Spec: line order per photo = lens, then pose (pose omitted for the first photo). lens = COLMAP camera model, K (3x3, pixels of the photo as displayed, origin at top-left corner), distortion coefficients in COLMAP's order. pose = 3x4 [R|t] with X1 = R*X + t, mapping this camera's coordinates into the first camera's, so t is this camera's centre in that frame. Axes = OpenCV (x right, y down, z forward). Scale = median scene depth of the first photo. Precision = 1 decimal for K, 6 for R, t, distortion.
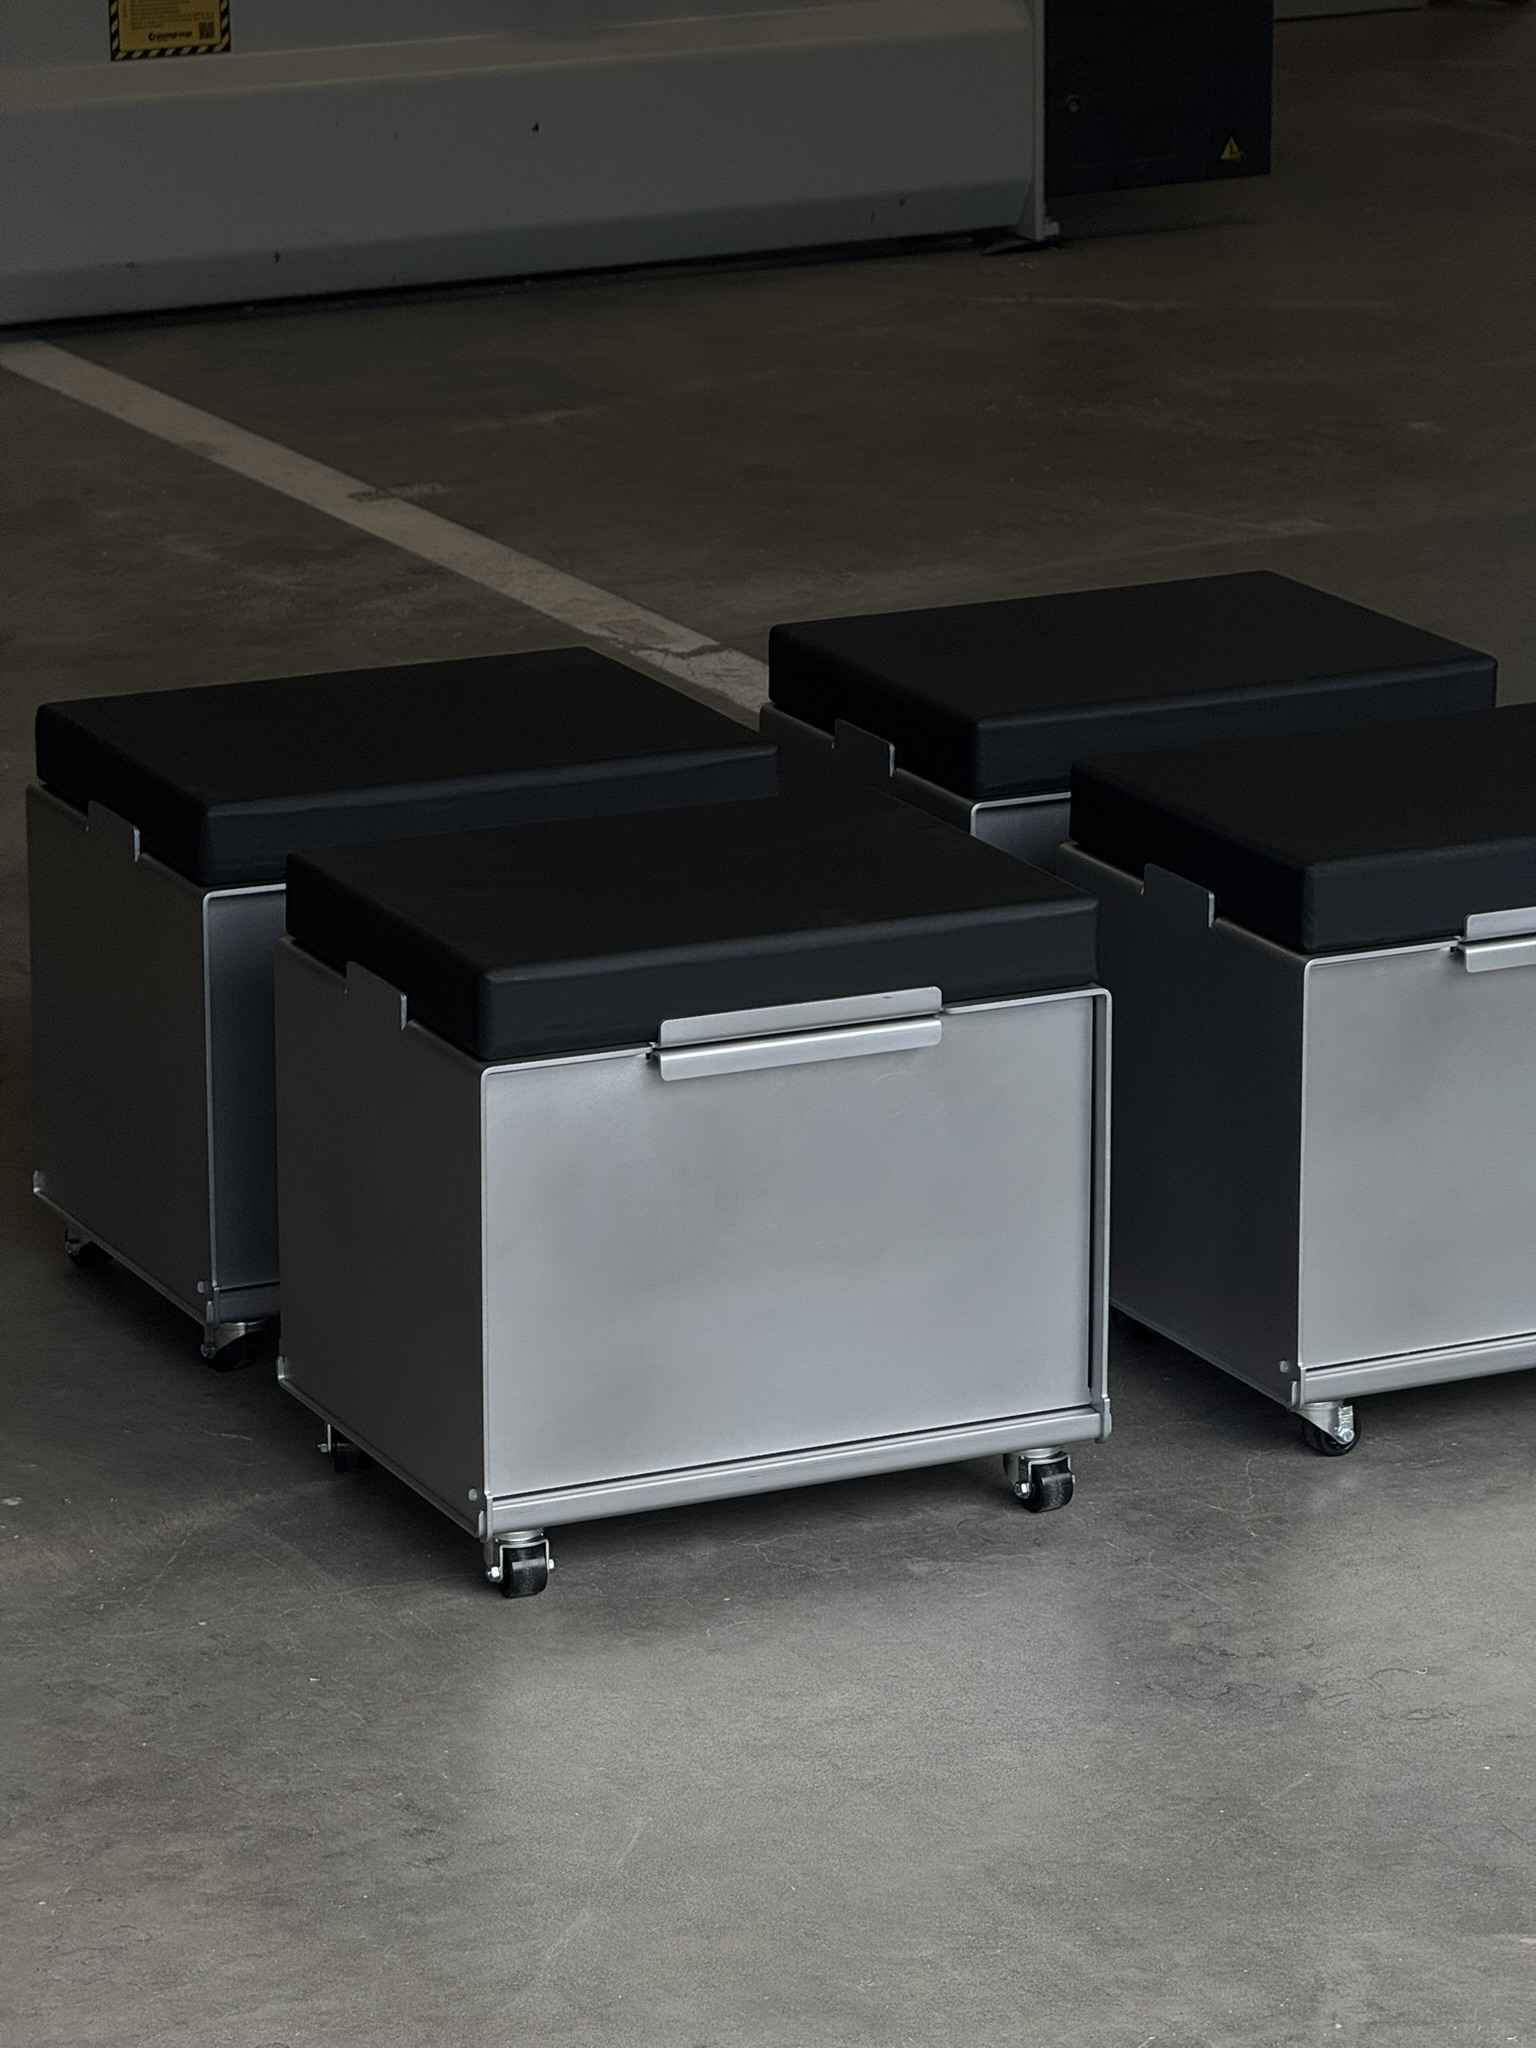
lens RADIAL K [[7217.6, 0, 768.0], [0, 7217.6, 1024.0], [0, 0, 1]] dist [0.203552, 1.630344]
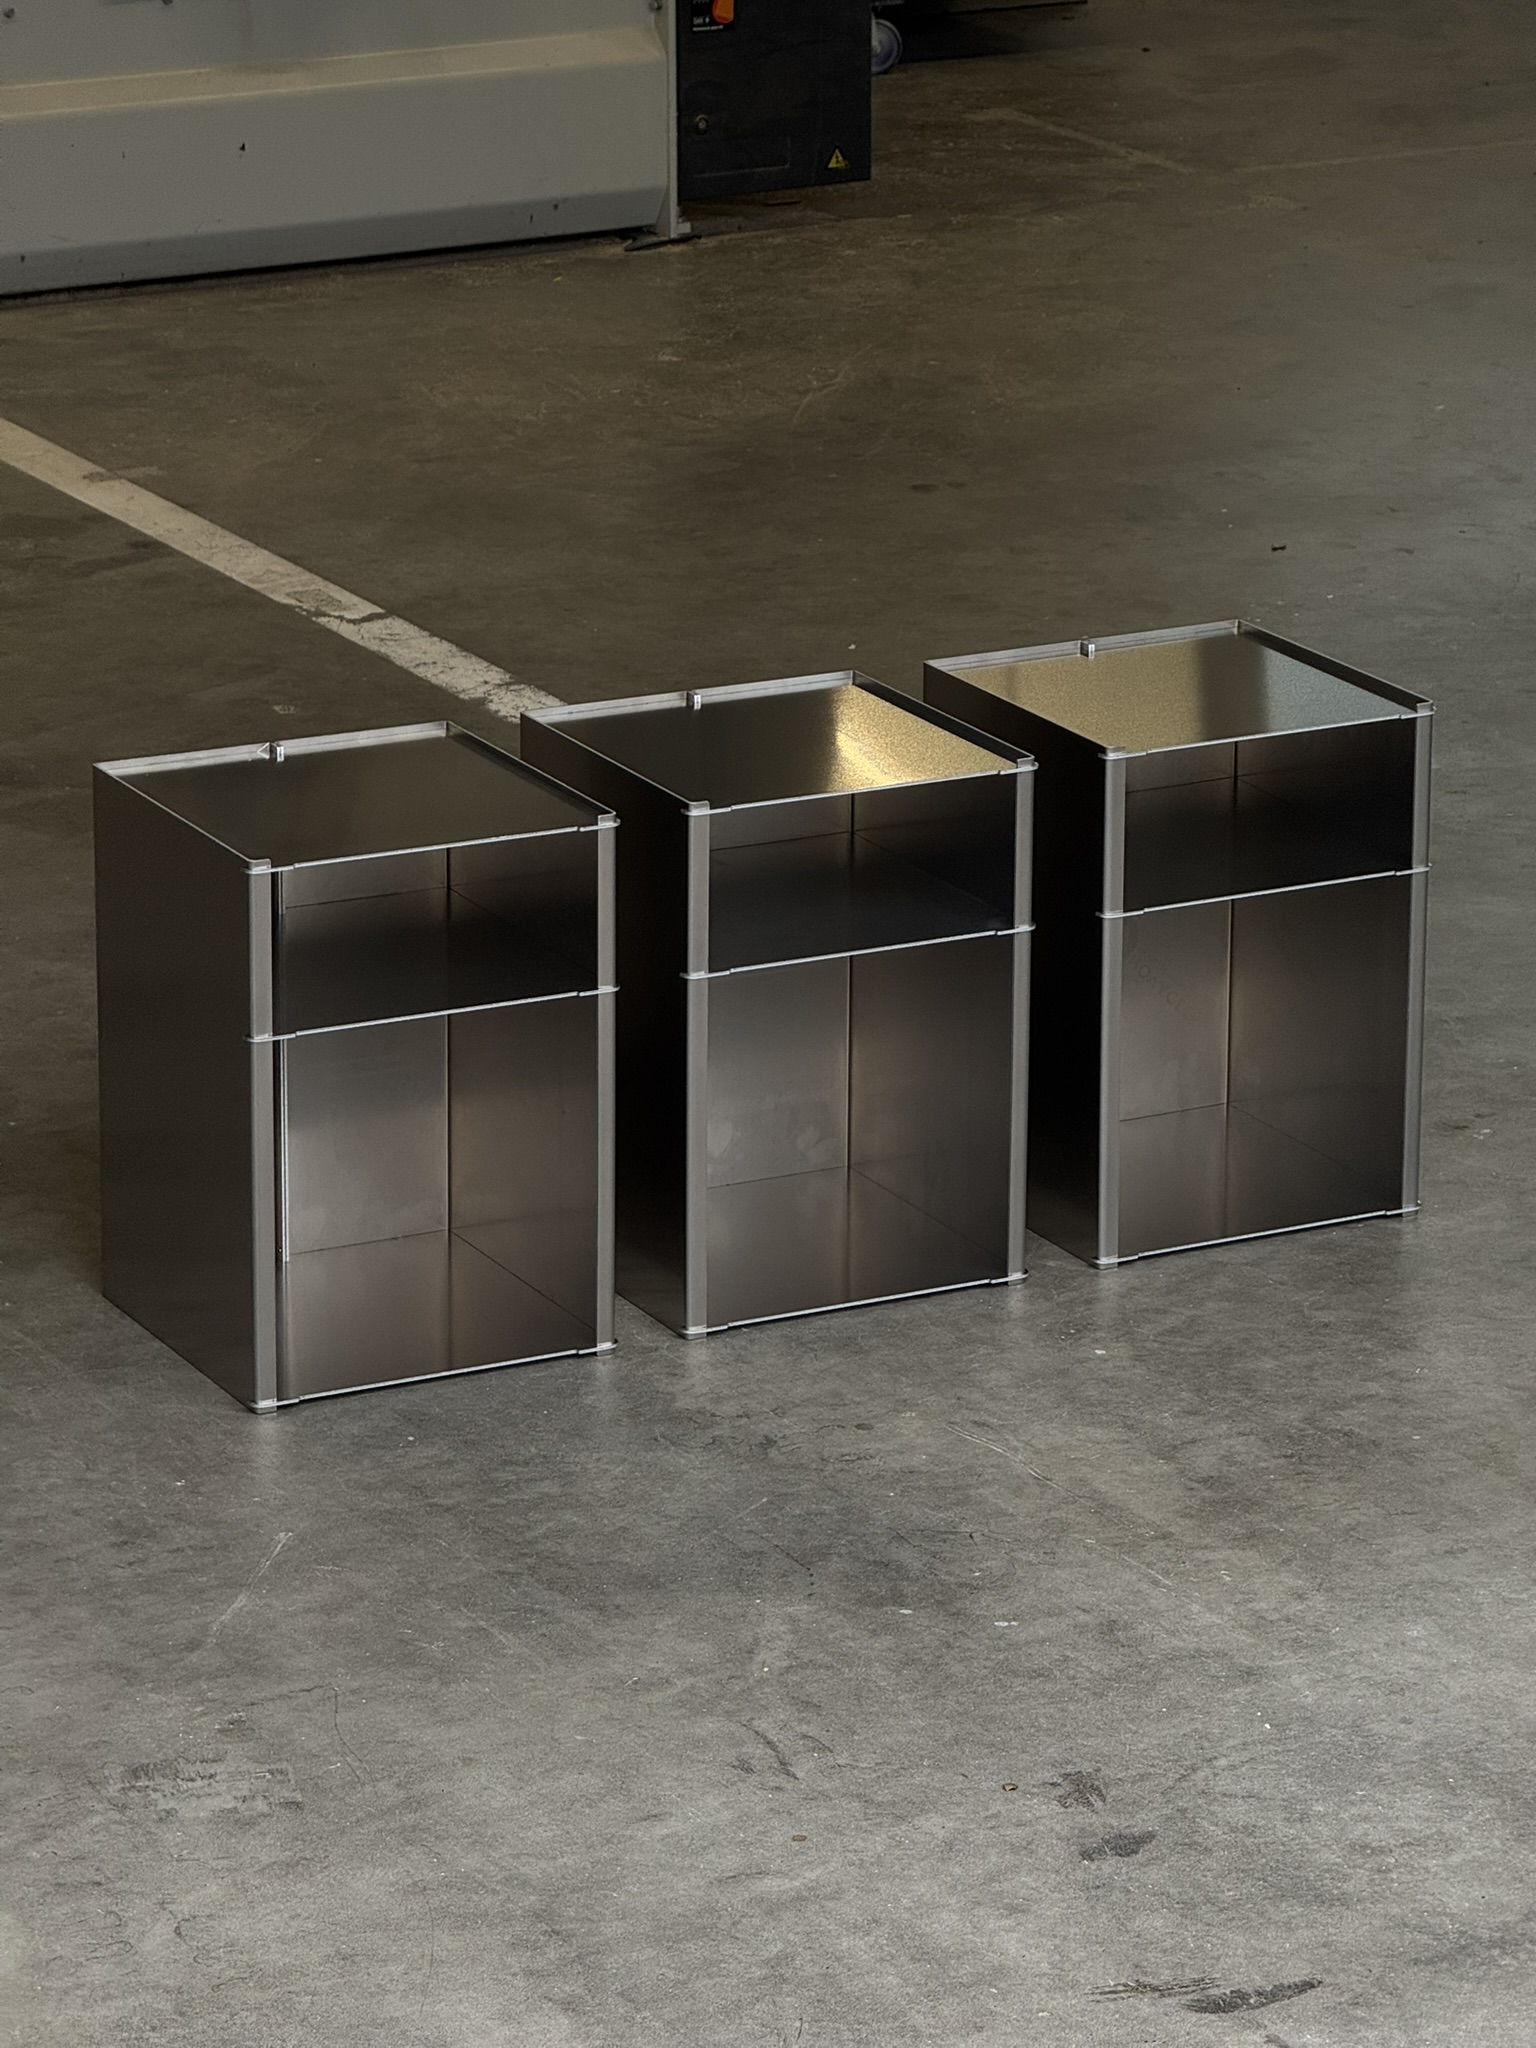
lens RADIAL K [[7214.2, 0, 768.0], [0, 7214.2, 1024.0], [0, 0, 1]] dist [0.287279, 1.267917]
pose [[0.999453, -0.001352, 0.033051, 0.017881], [0.000467, 0.999641, 0.026799, -0.015497], [-0.033075, -0.026769, 0.999094, -0.237042]]
